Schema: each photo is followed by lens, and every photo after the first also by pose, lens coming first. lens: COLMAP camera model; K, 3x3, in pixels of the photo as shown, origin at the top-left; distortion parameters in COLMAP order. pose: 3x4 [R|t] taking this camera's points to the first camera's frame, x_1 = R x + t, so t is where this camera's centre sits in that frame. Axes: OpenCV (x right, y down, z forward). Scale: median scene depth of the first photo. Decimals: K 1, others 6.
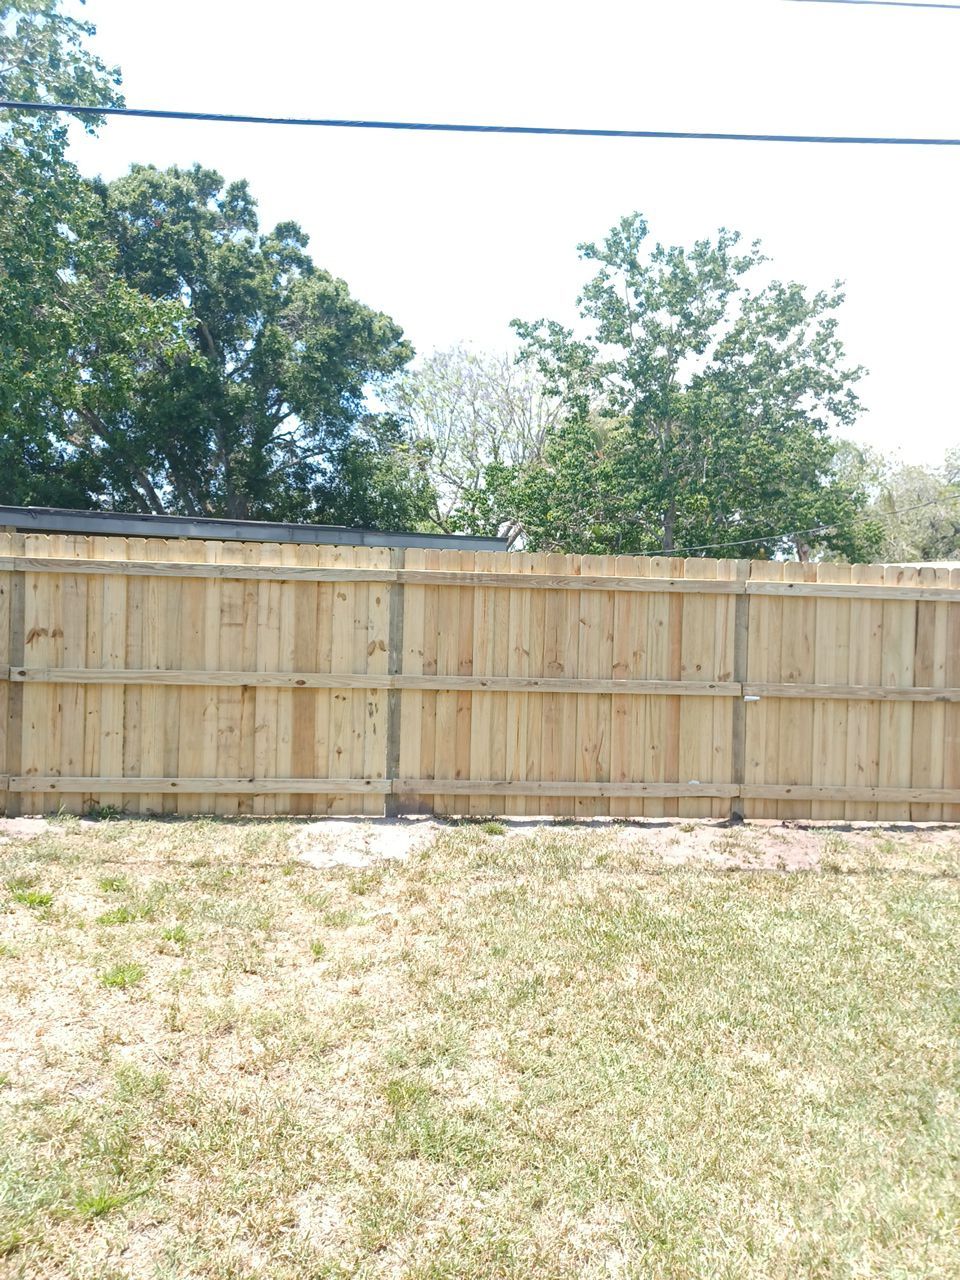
lens RADIAL K [[928.0, 0, 480.4], [0, 928.0, 637.1], [0, 0, 1]] dist [0.054777, -0.038468]
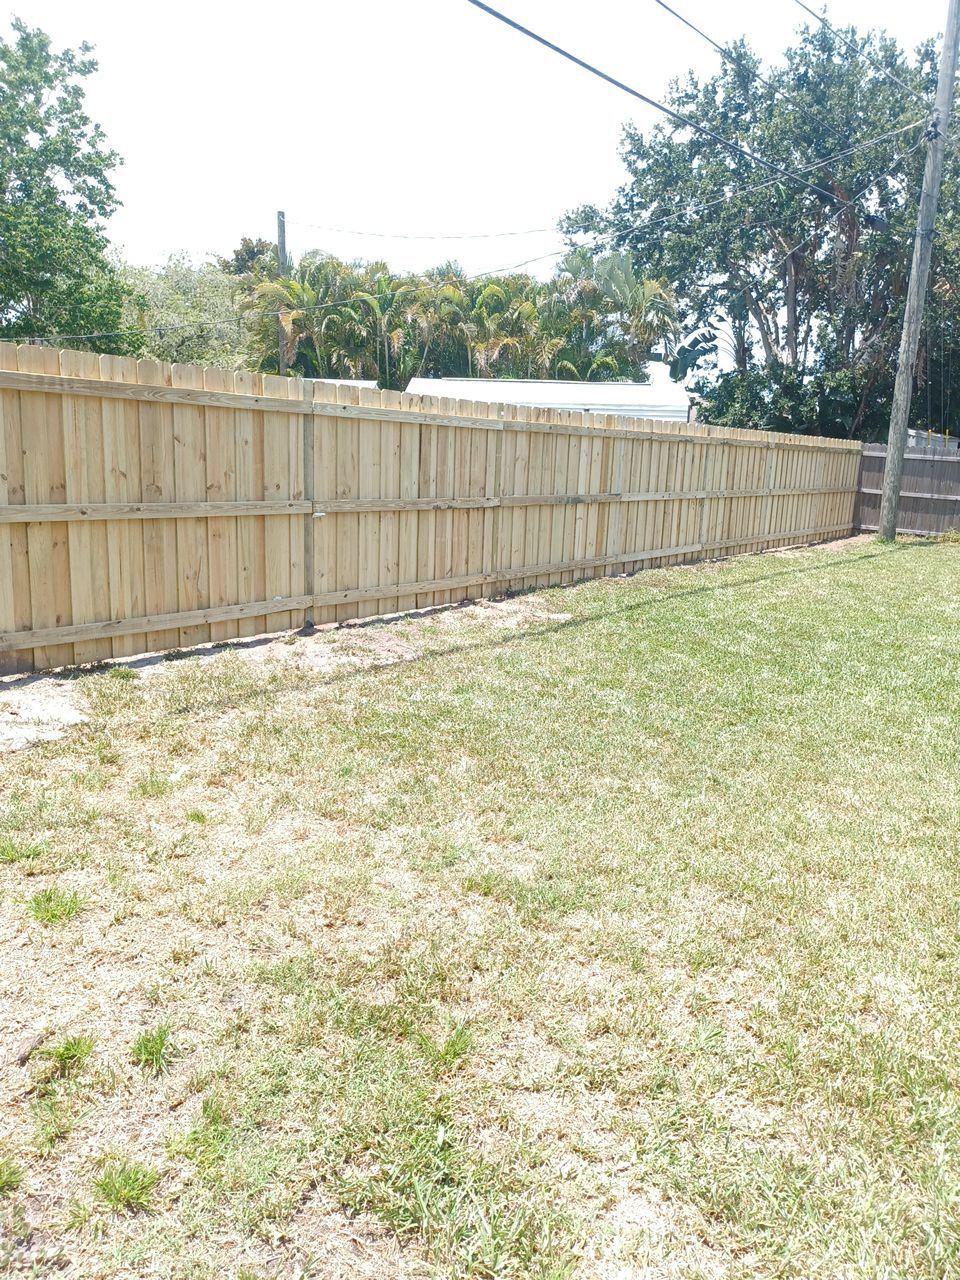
lens RADIAL K [[928.0, 0, 480.4], [0, 928.0, 637.1], [0, 0, 1]] dist [0.054777, -0.038468]
pose [[0.673155, -0.144593, 0.725228, -0.382439], [-0.005206, 0.979747, 0.200170, -0.011497], [-0.739483, -0.138521, 0.658769, 0.140620]]
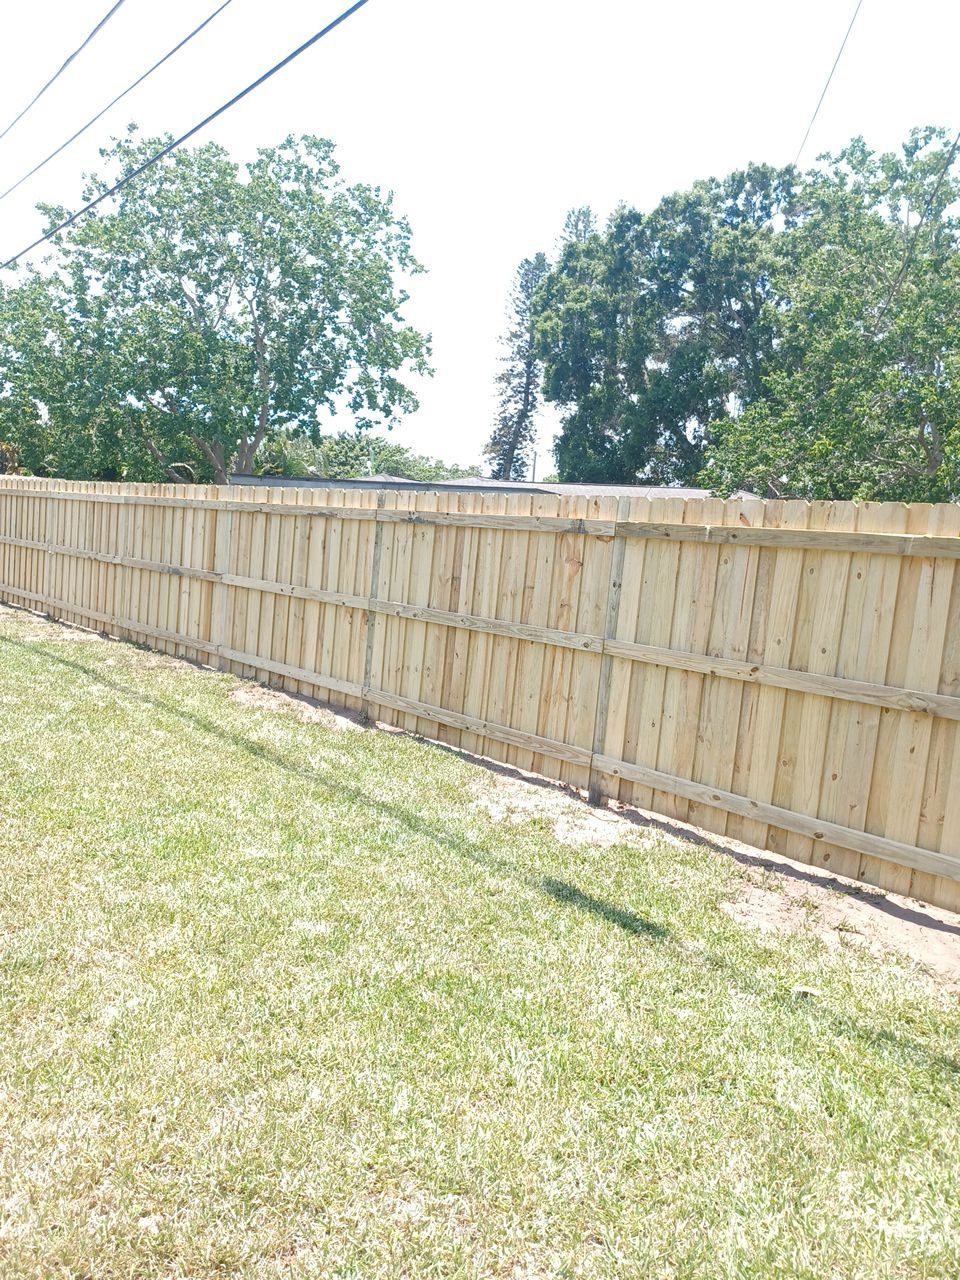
lens RADIAL K [[911.9, 0, 472.9], [0, 911.9, 641.4], [0, 0, 1]] dist [0.053234, -0.062173]
pose [[0.611930, 0.108489, -0.783436, 2.373209], [-0.089100, 0.993698, 0.068012, 0.041500], [0.785877, 0.028186, 0.617740, 0.527741]]
